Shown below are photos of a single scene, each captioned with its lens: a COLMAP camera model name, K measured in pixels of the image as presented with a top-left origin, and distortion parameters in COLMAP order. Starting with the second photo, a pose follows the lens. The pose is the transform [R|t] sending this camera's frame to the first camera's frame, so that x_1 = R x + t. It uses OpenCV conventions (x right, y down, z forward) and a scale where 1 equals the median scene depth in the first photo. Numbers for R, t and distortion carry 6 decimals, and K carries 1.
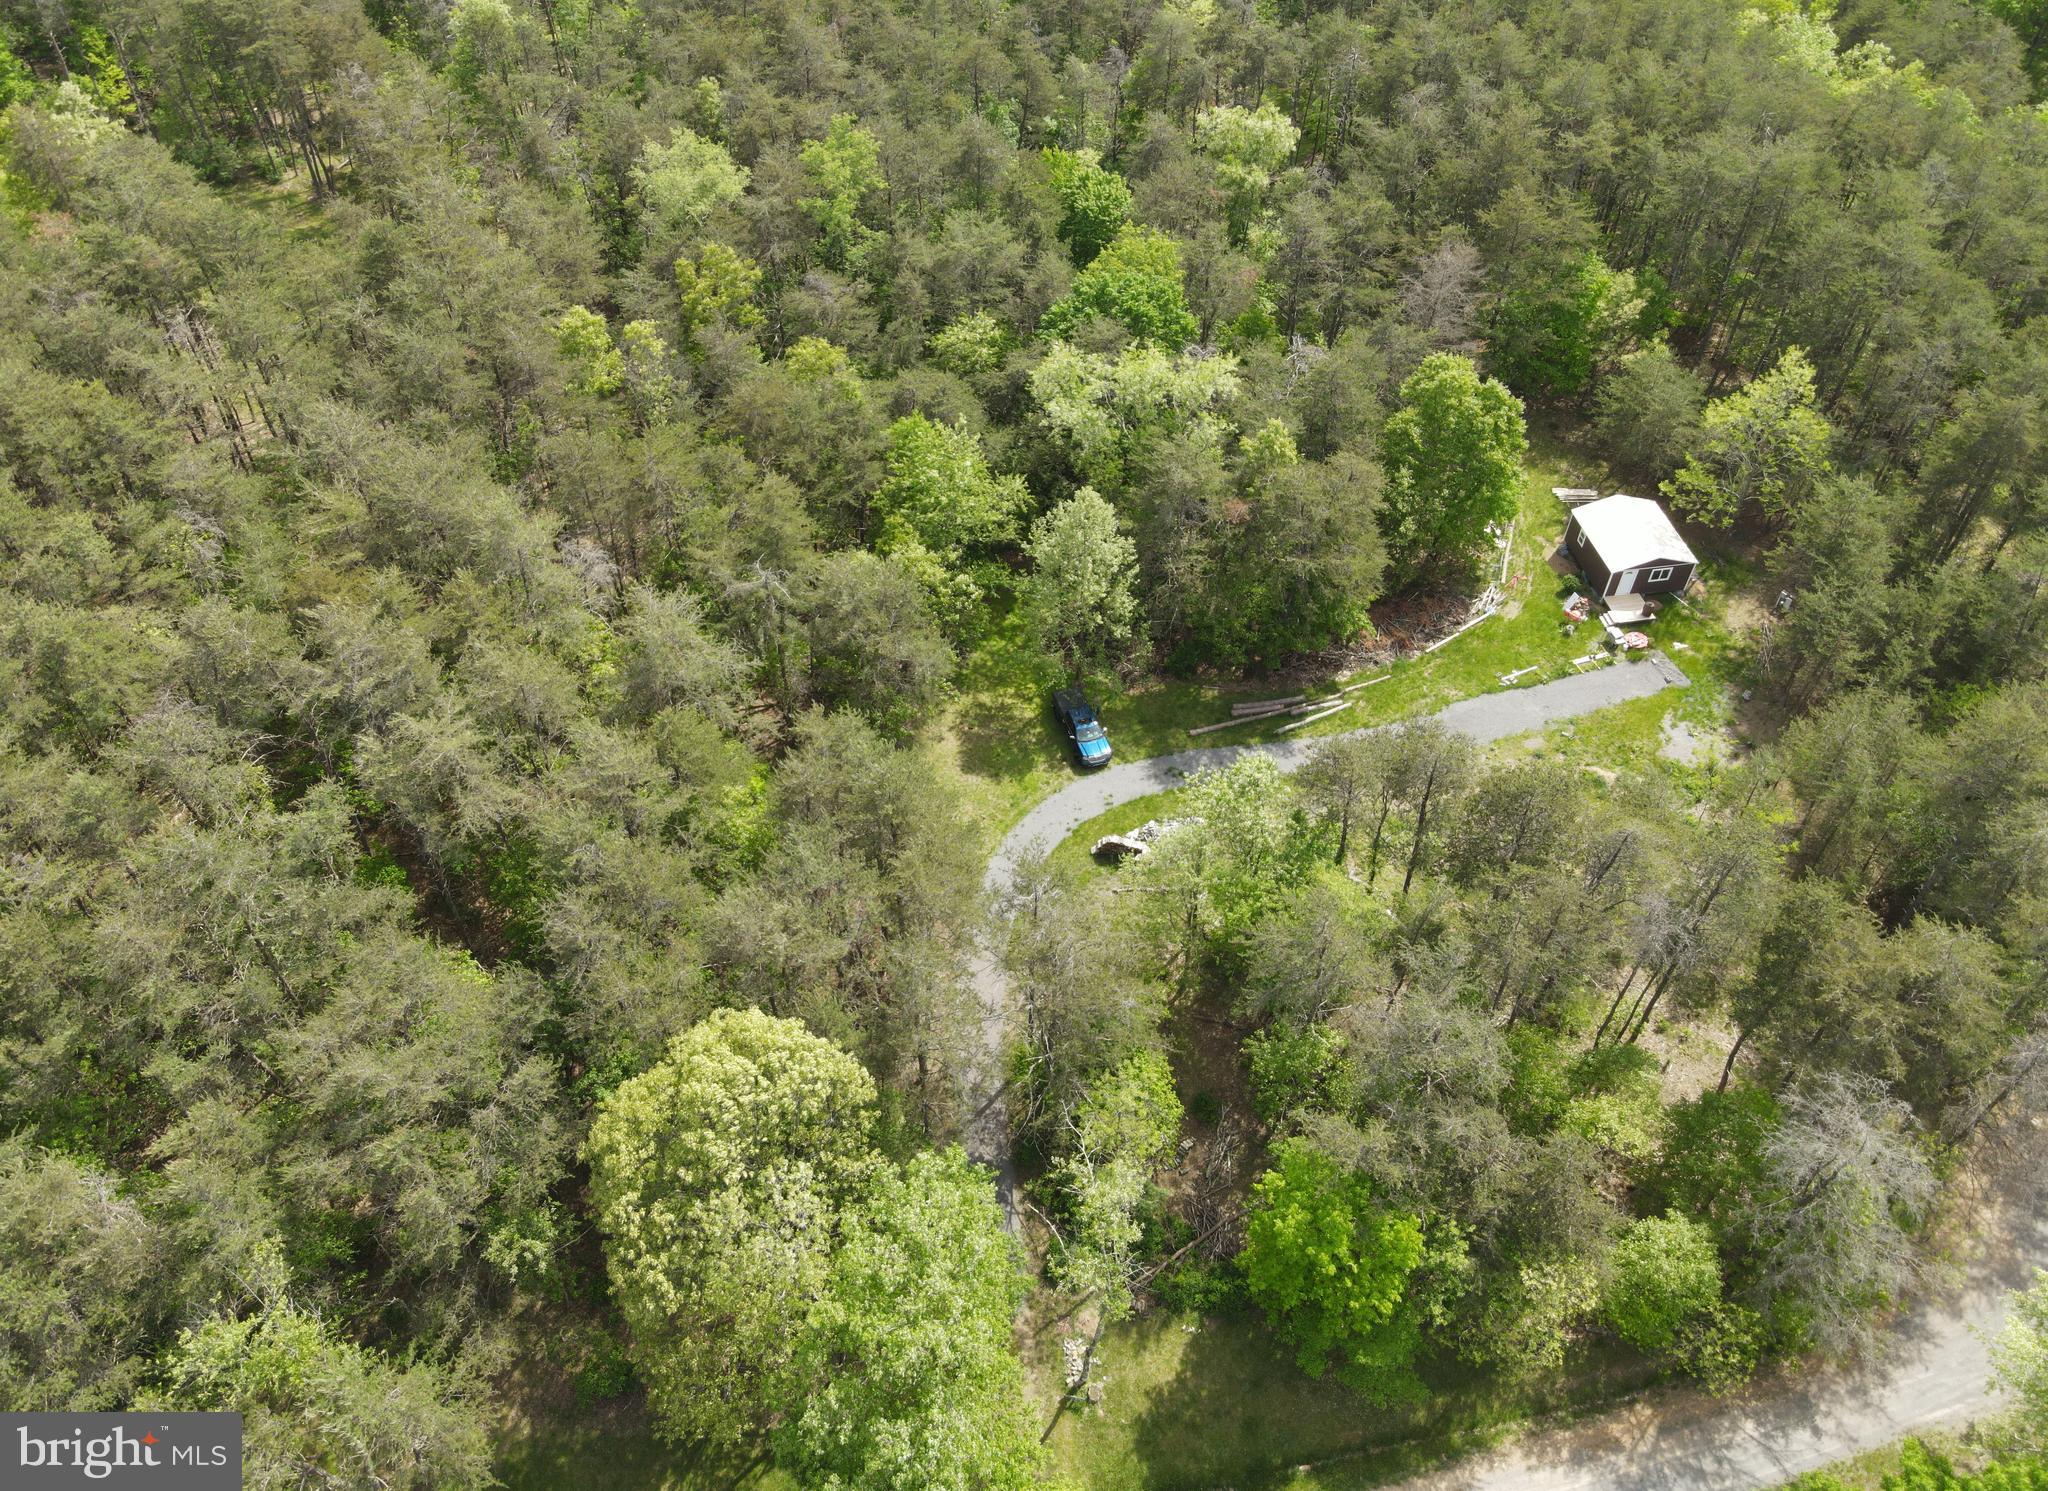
lens RADIAL K [[1544.9, 0, 979.3], [0, 1544.9, 705.4], [0, 0, 1]] dist [0.022866, 0.000746]
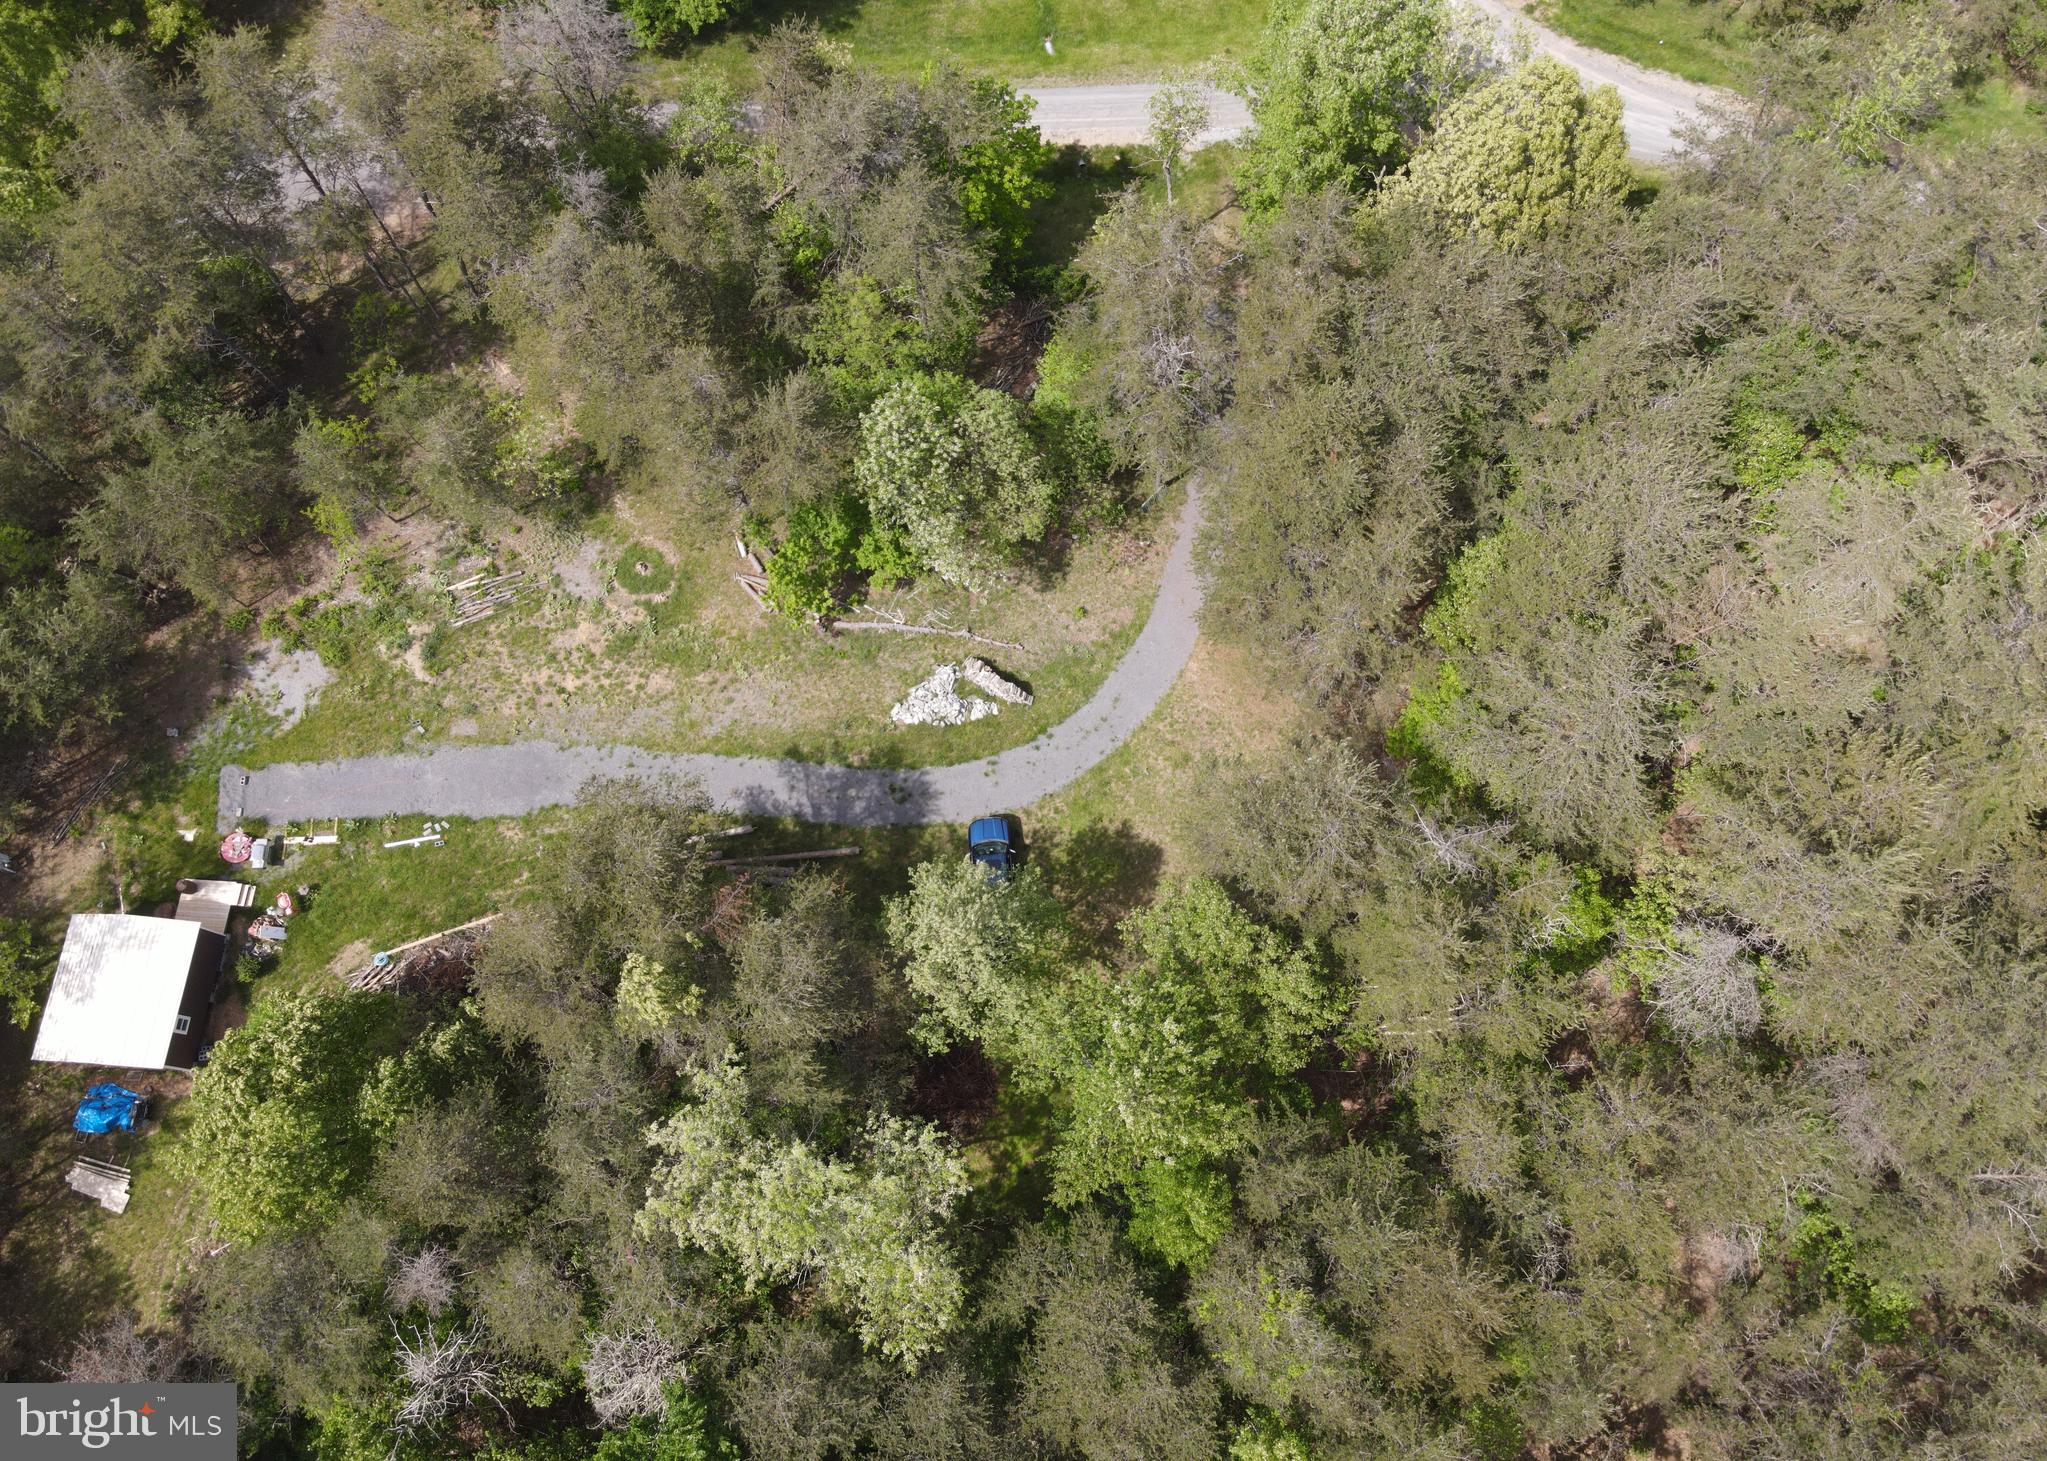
lens RADIAL K [[1535.3, 0, 1015.3], [0, 1535.3, 686.8], [0, 0, 1]] dist [0.014801, 0.013271]
pose [[-0.975424, -0.190562, 0.110608, -0.009561], [0.185056, -0.436066, 0.880682, -0.658884], [-0.119593, 0.879507, 0.460614, 0.606899]]
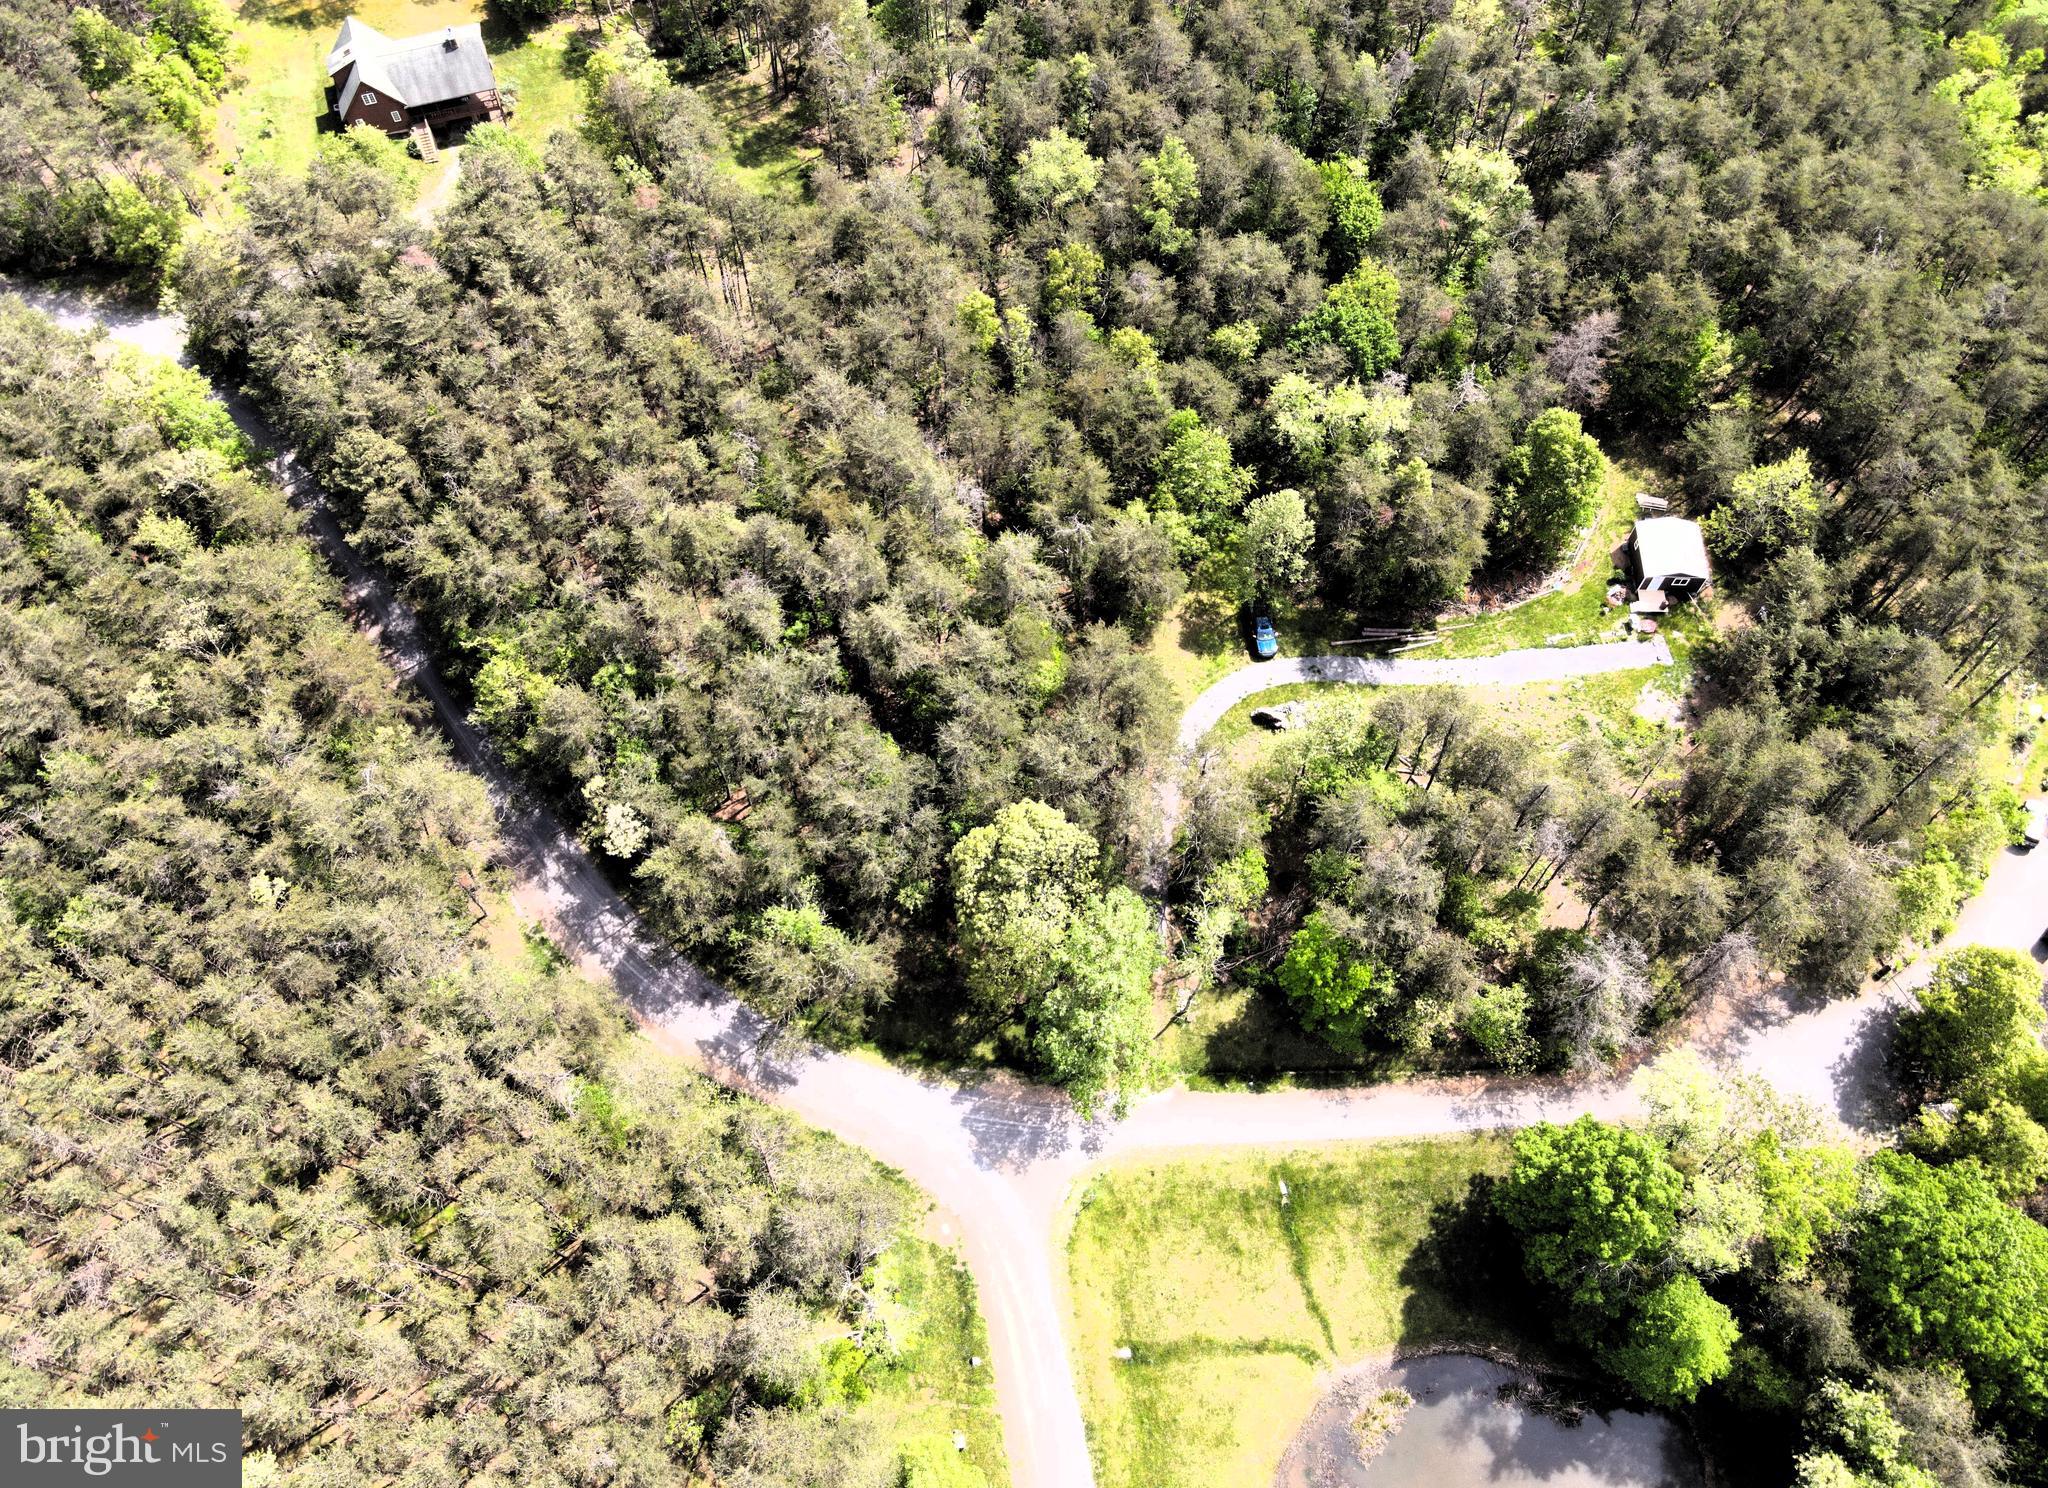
lens RADIAL K [[1536.0, 0, 1002.0], [0, 1536.0, 772.3], [0, 0, 1]] dist [0.014801, 0.013271]
pose [[0.980032, 0.168921, -0.104900, -0.003121], [-0.134111, 0.951026, 0.278502, -0.262697], [0.146807, -0.258873, 0.954690, -0.589244]]
